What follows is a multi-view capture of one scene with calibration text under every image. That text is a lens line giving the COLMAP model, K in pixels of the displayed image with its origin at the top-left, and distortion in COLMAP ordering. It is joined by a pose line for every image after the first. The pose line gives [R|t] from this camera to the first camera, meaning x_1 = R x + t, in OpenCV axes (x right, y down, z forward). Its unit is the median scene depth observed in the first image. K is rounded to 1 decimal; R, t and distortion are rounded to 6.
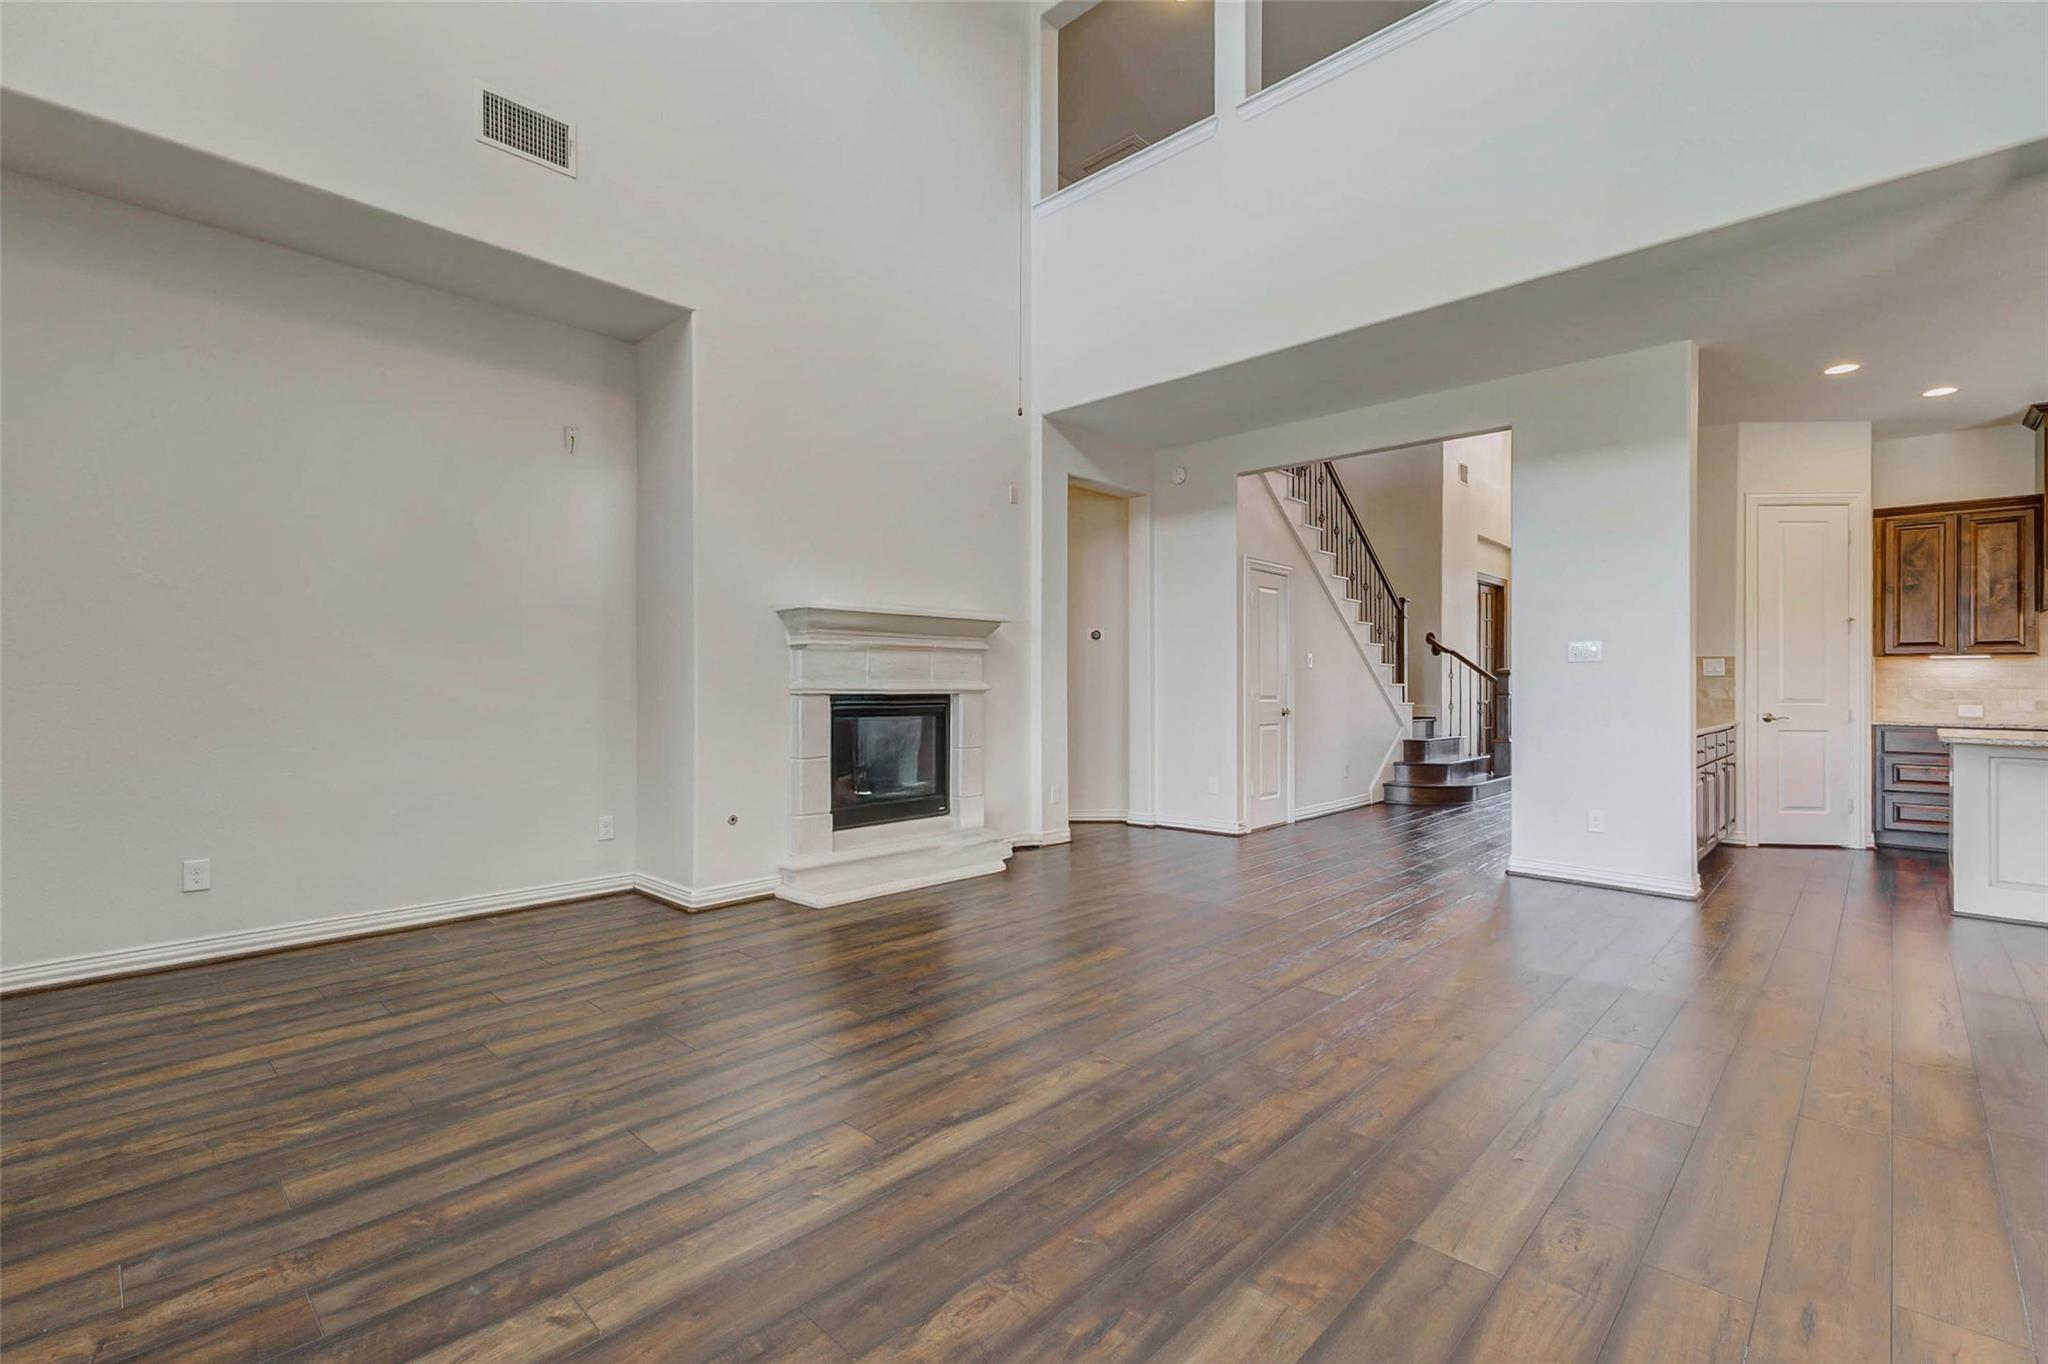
lens RADIAL K [[884.6, 0, 1017.4], [0, 884.6, 678.9], [0, 0, 1]] dist [0.002188, -0.000257]
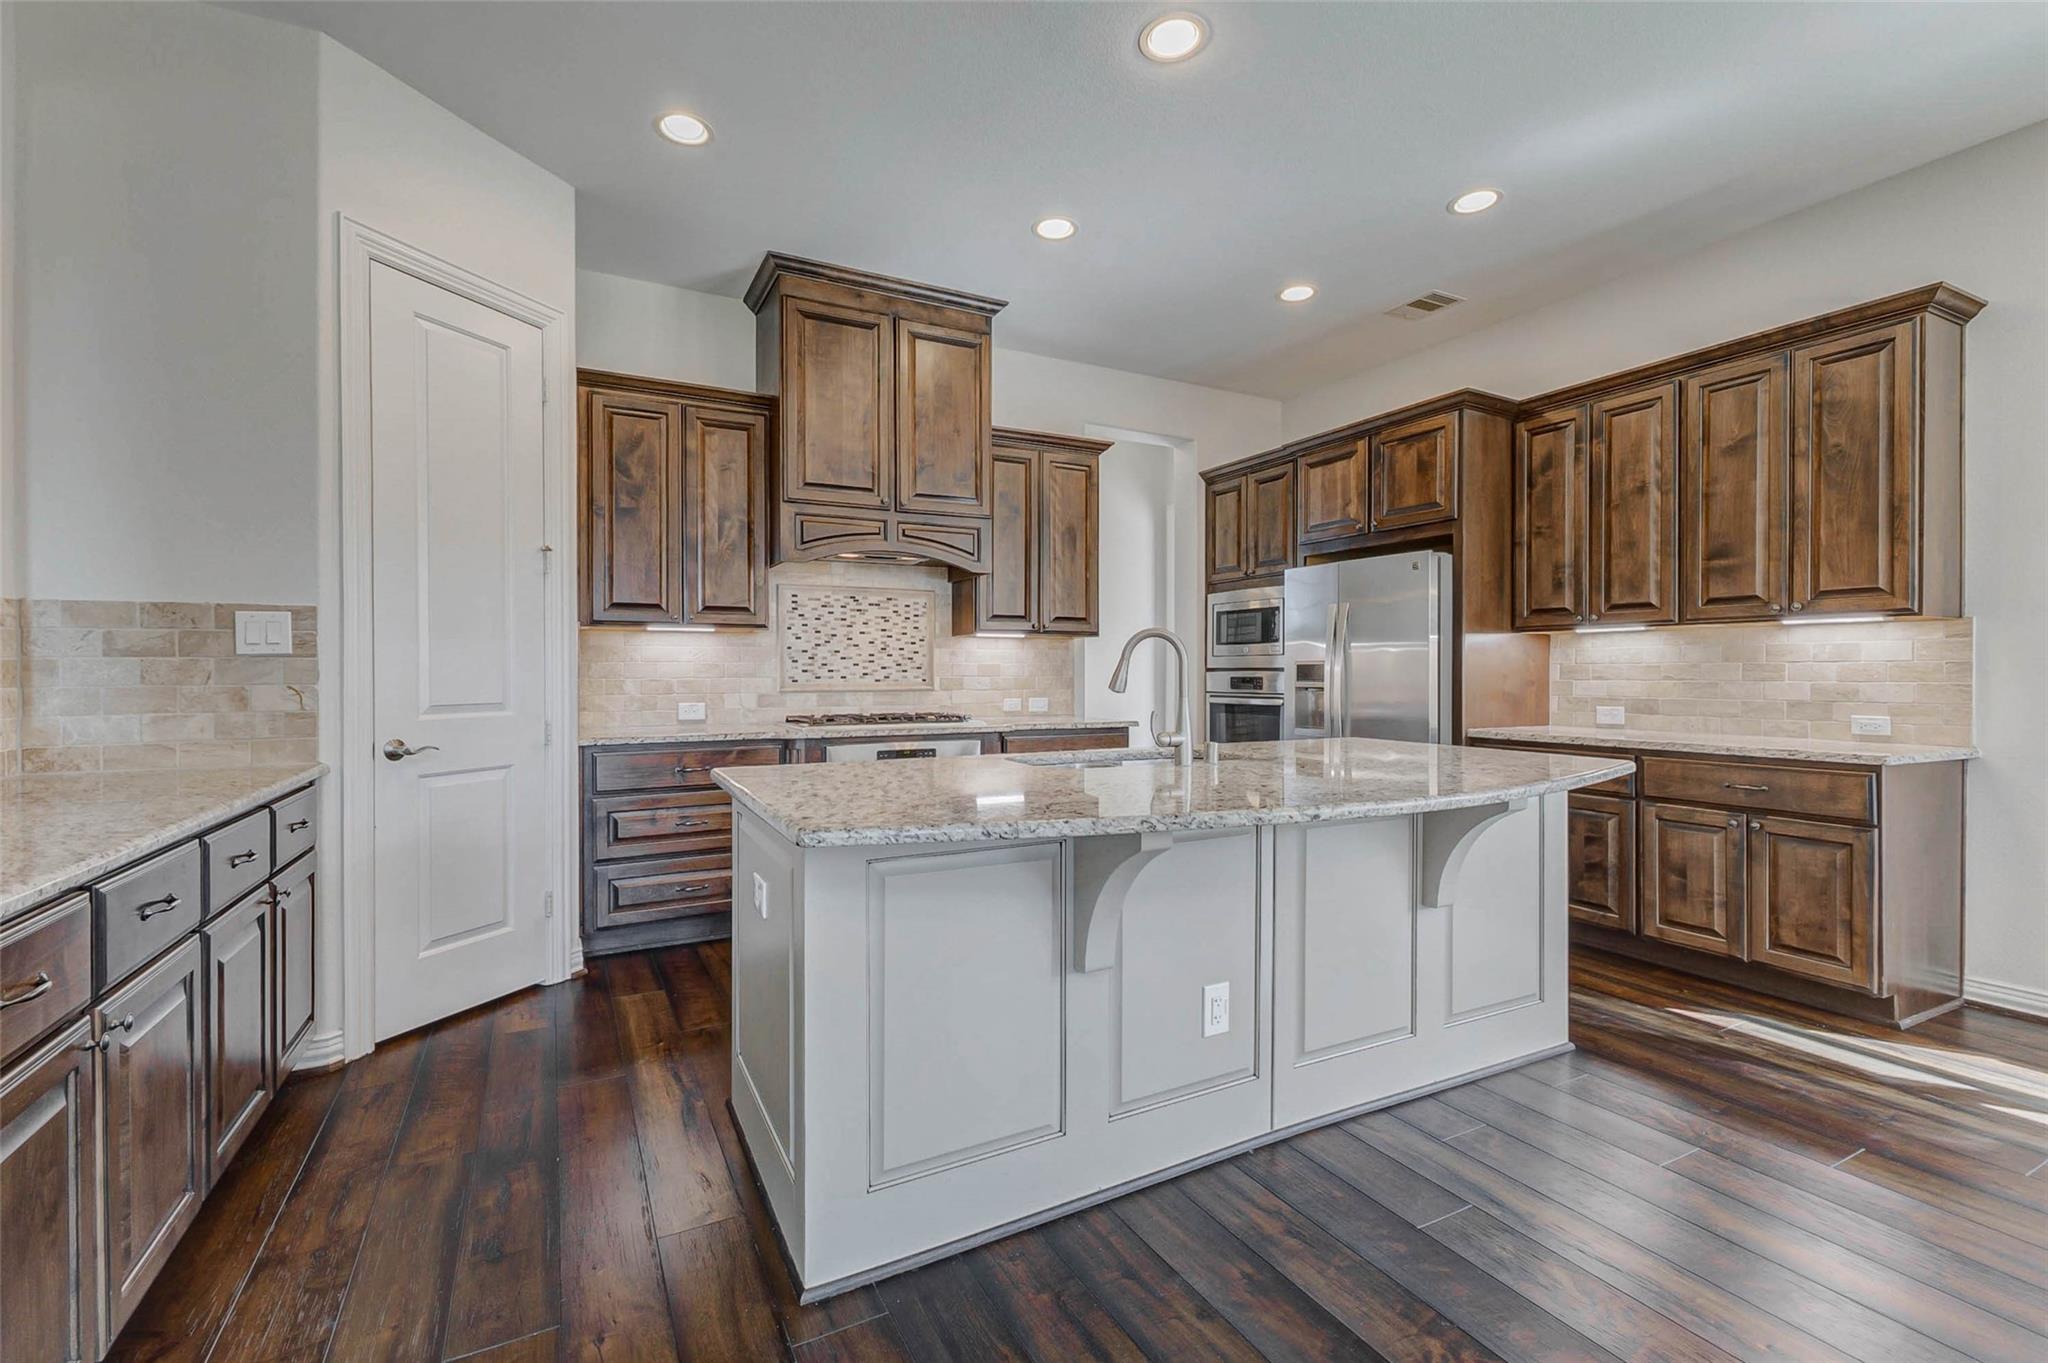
lens RADIAL K [[884.6, 0, 1017.4], [0, 884.6, 678.4], [0, 0, 1]] dist [0.002188, -0.000257]
pose [[0.309609, -0.014894, 0.950747, 0.525229], [-0.002859, 0.999858, 0.016594, -0.000232], [-0.950860, -0.007856, 0.309523, 0.569887]]
